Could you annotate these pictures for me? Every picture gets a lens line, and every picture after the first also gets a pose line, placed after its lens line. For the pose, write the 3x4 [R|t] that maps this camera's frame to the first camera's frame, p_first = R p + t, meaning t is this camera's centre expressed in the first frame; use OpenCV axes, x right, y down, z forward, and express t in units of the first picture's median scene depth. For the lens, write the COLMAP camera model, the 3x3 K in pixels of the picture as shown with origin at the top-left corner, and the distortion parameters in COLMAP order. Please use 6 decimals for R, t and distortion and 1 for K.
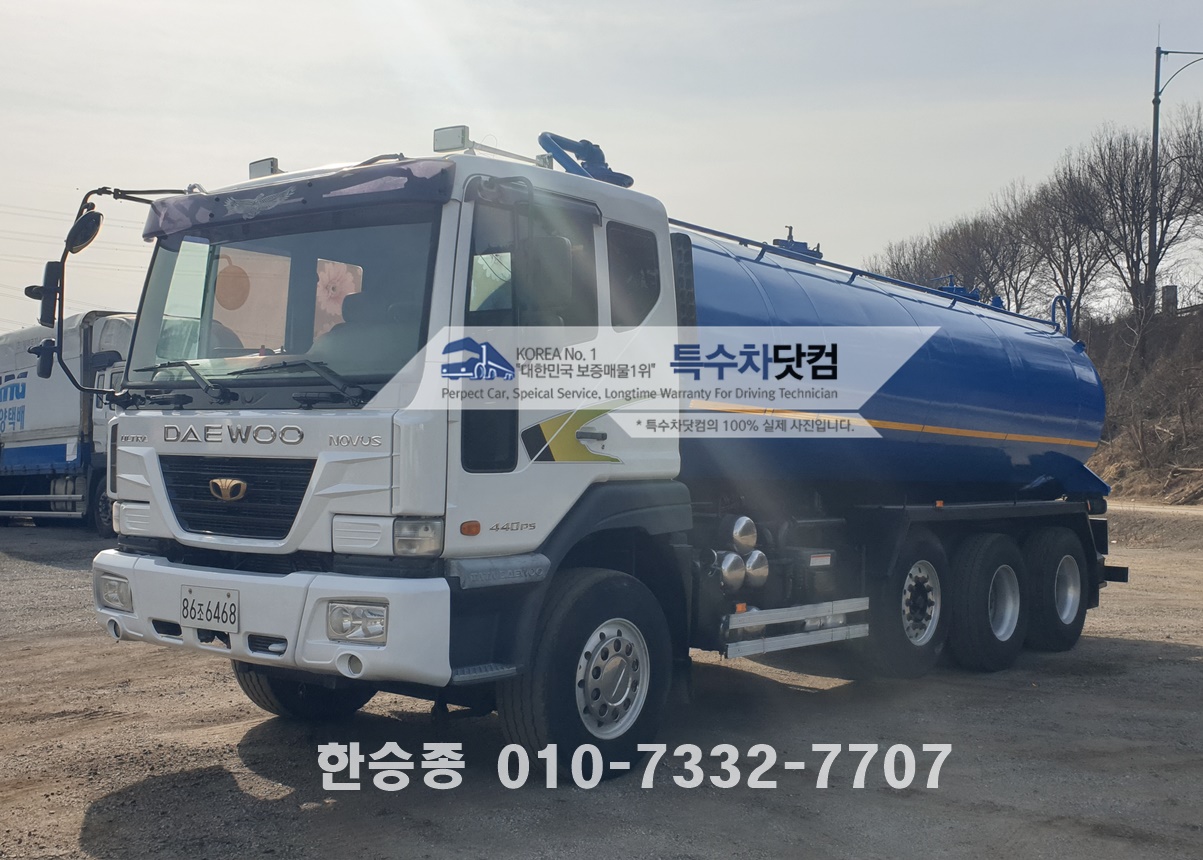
lens RADIAL K [[1406.7, 0, 601.5], [0, 1406.7, 428.8], [0, 0, 1]] dist [0.036610, 0.000000]
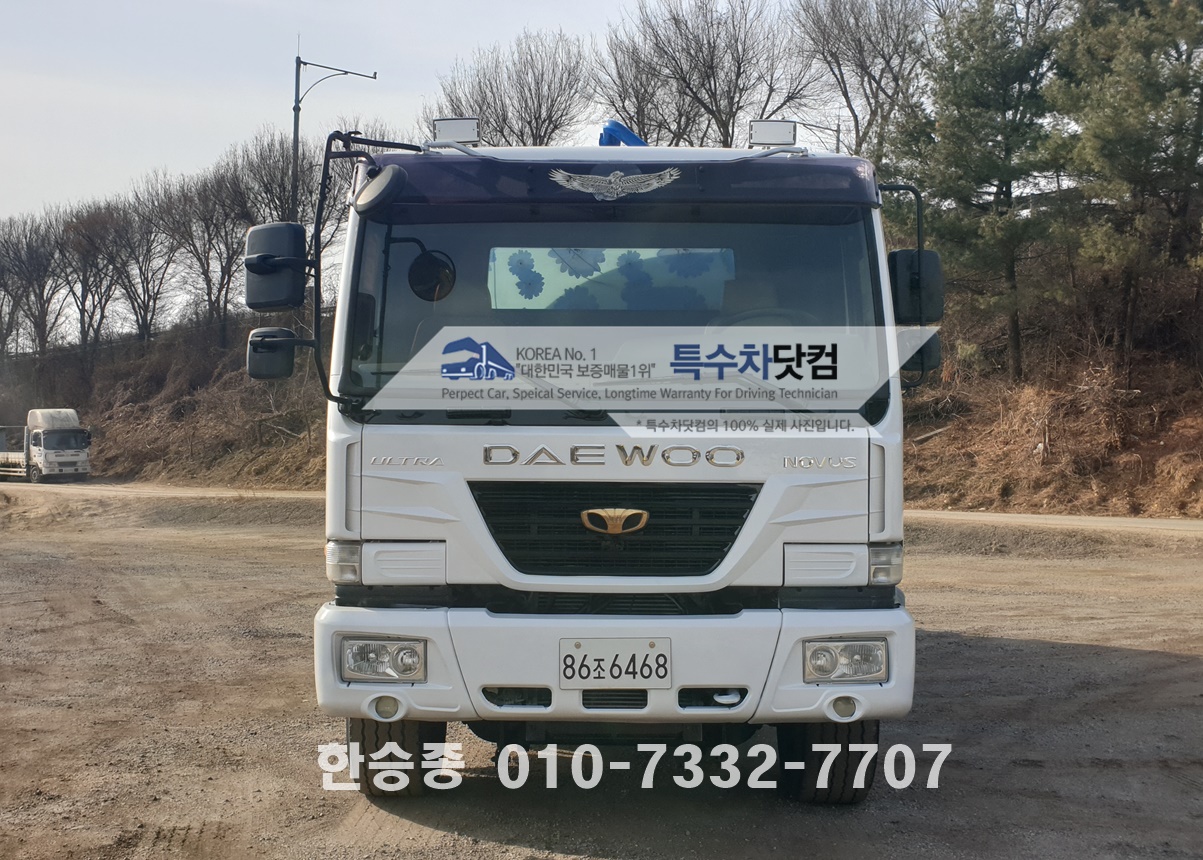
lens RADIAL K [[1406.7, 0, 601.6], [0, 1406.7, 431.3], [0, 0, 1]] dist [0.036610, 0.000000]
pose [[0.800250, -0.003387, 0.599657, -0.782326], [-0.002375, 0.999958, 0.008817, -0.018040], [-0.599662, -0.008480, 0.800208, 0.334112]]
